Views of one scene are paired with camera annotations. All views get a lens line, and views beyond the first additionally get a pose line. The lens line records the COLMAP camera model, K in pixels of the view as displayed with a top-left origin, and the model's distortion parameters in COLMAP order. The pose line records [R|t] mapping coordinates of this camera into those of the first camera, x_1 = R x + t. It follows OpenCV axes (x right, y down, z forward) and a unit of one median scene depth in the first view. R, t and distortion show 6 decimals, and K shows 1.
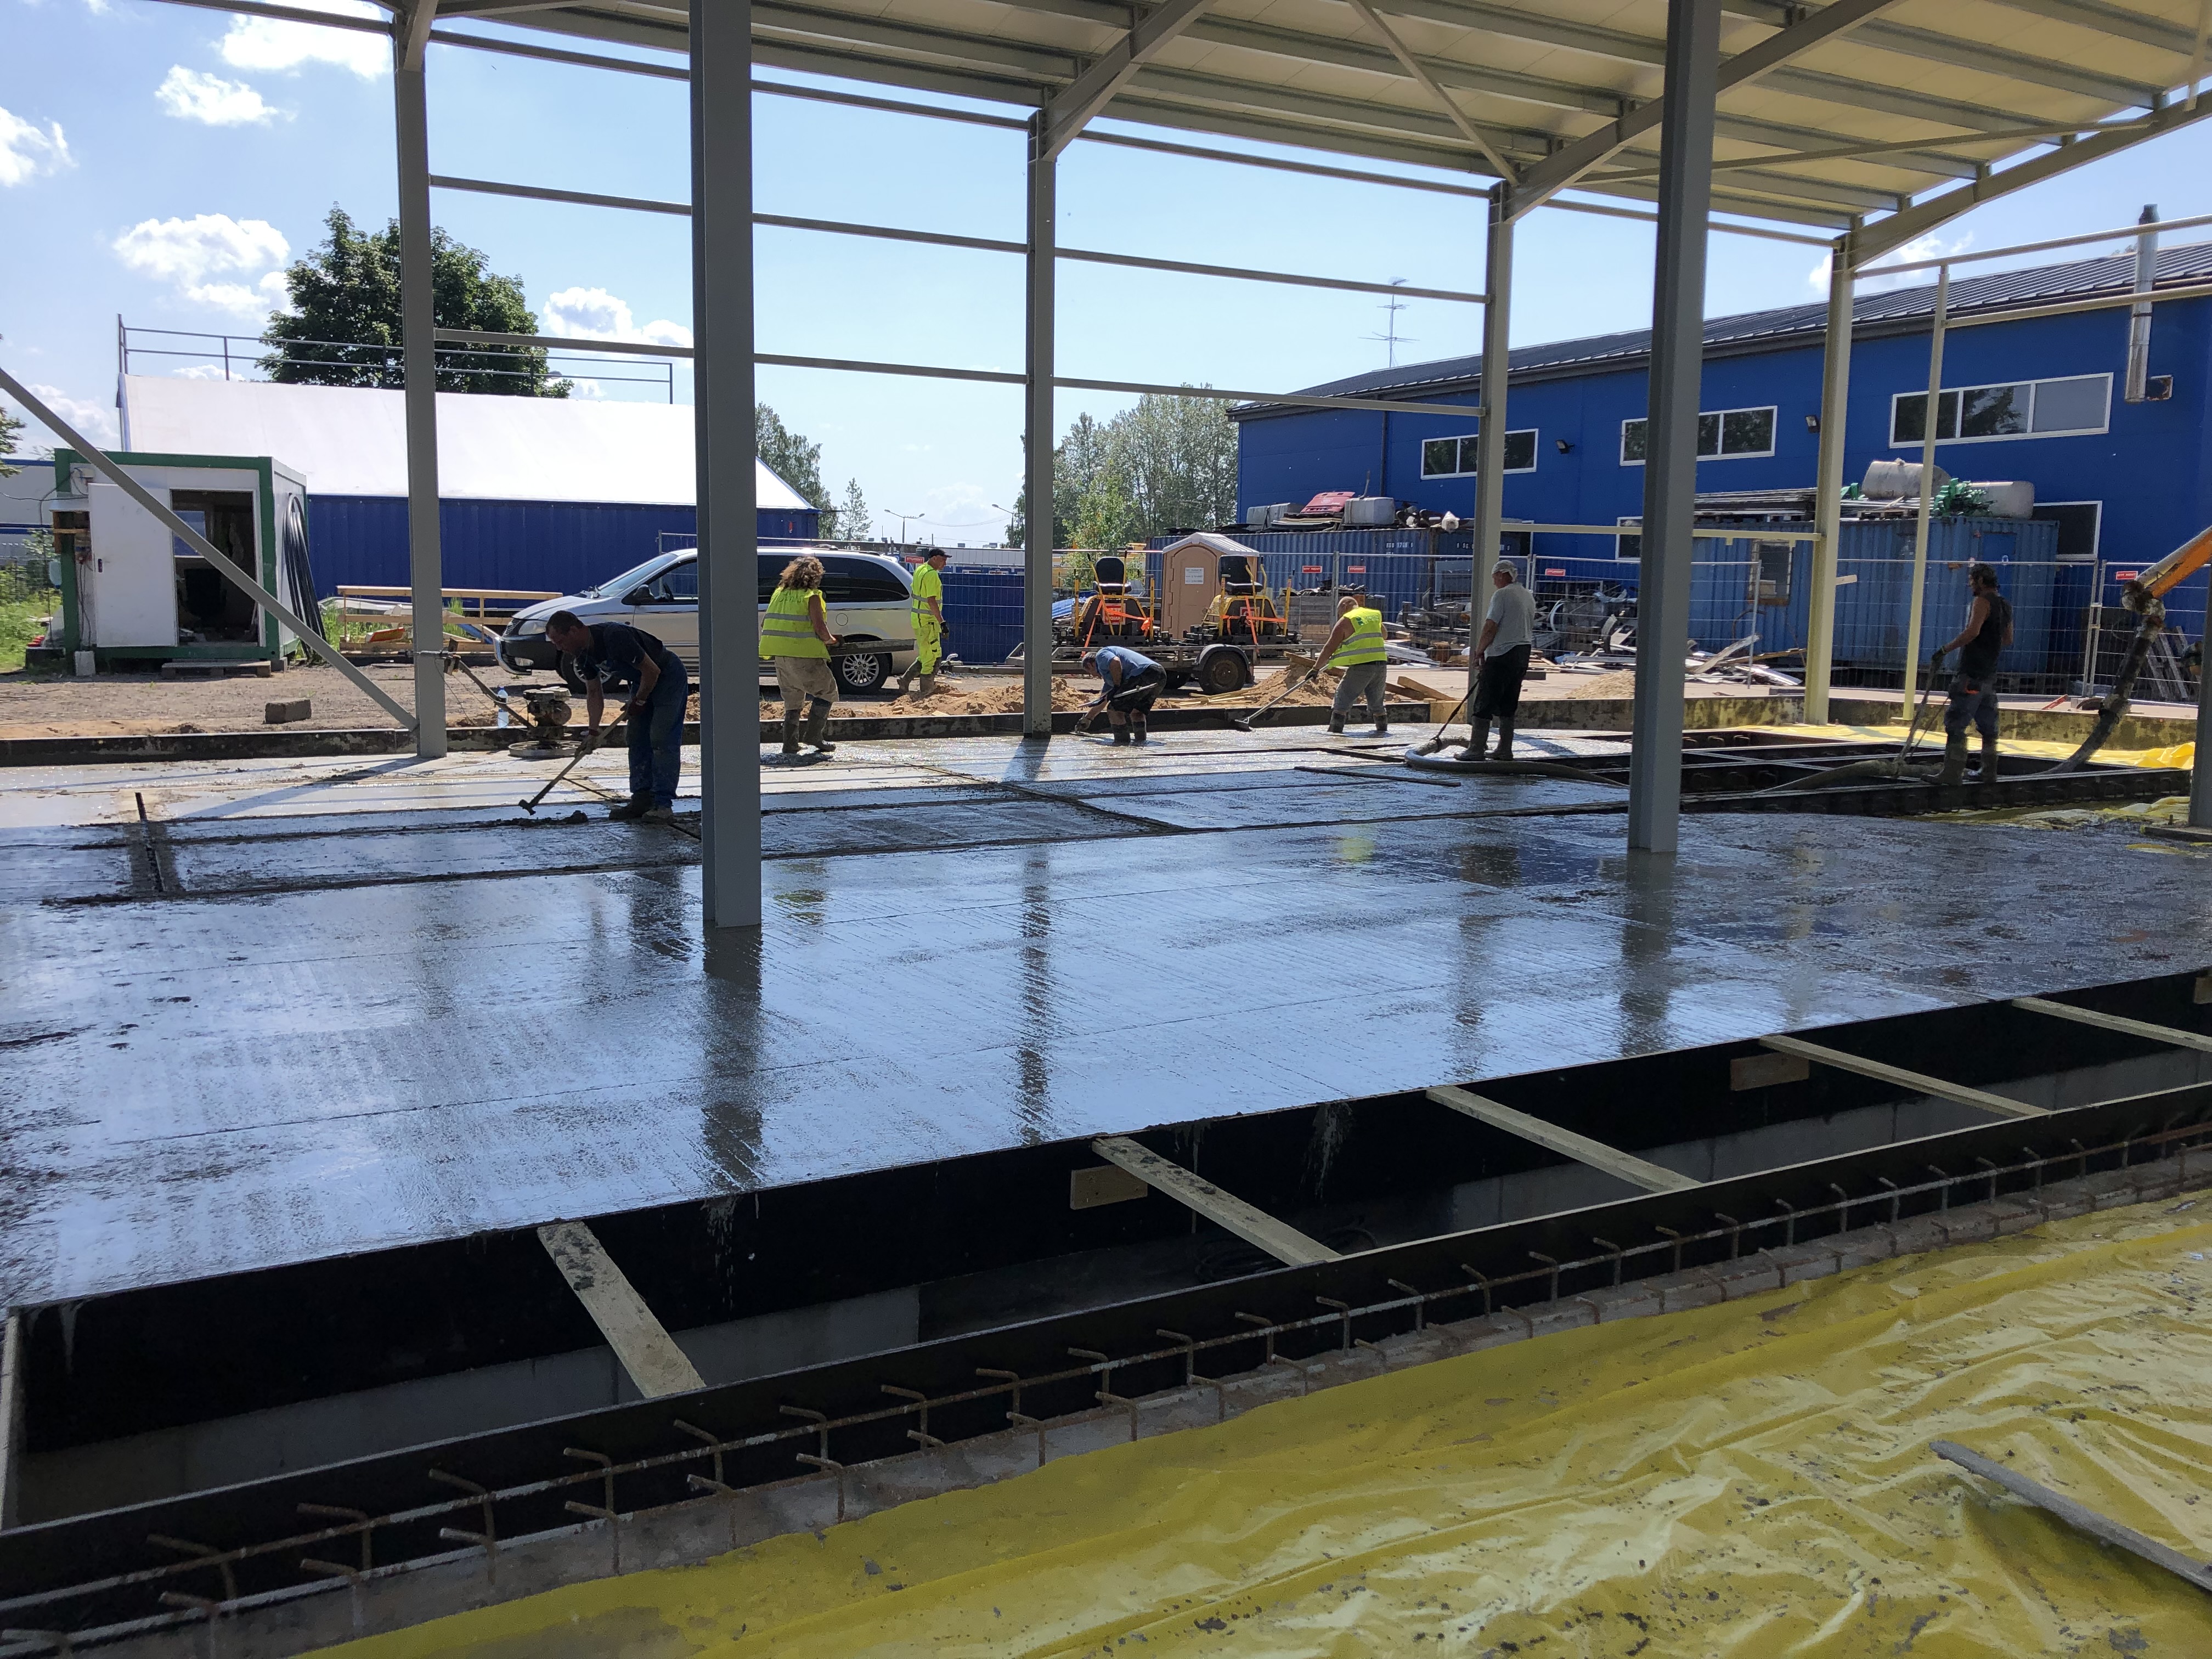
lens RADIAL K [[1799.6, 0, 1106.0], [0, 1799.6, 829.5], [0, 0, 1]] dist [0.004148, 0.001625]
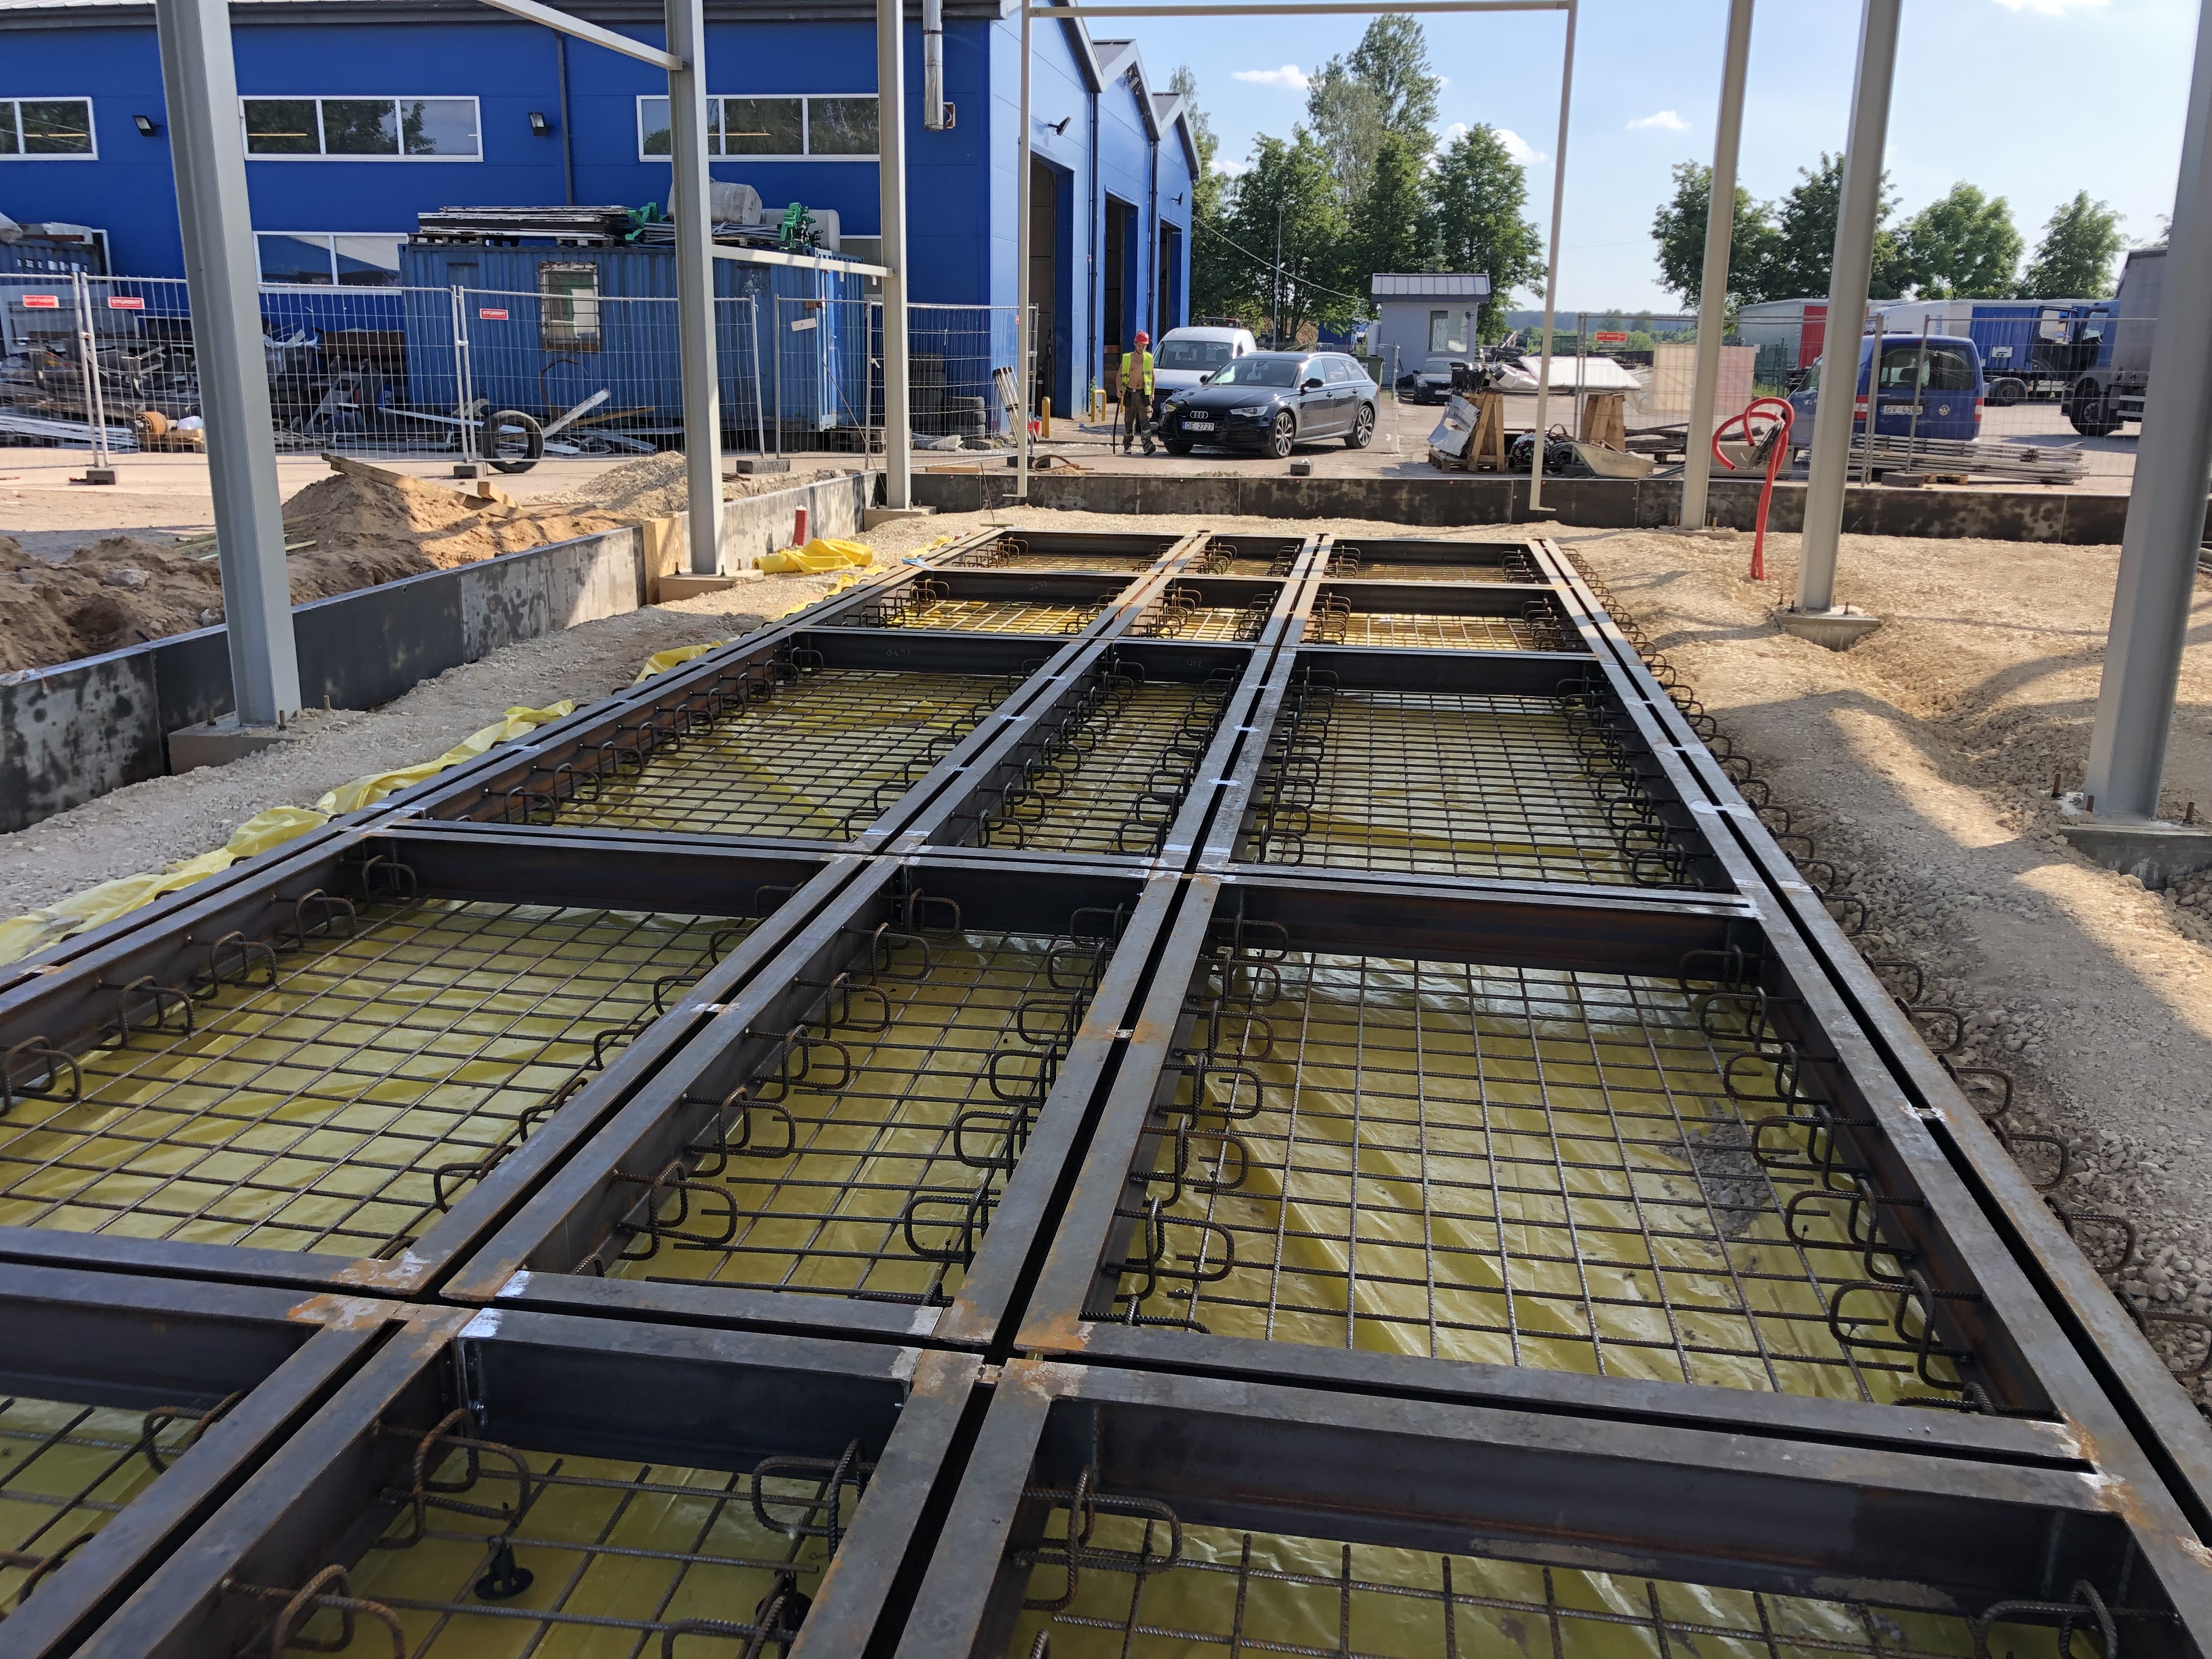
lens RADIAL K [[1799.6, 0, 1106.0], [0, 1799.6, 829.5], [0, 0, 1]] dist [0.004148, 0.001625]
pose [[0.617682, -0.208401, 0.758312, -0.144552], [0.098464, 0.977156, 0.188340, -0.044958], [-0.780239, -0.041668, 0.624092, 0.299665]]
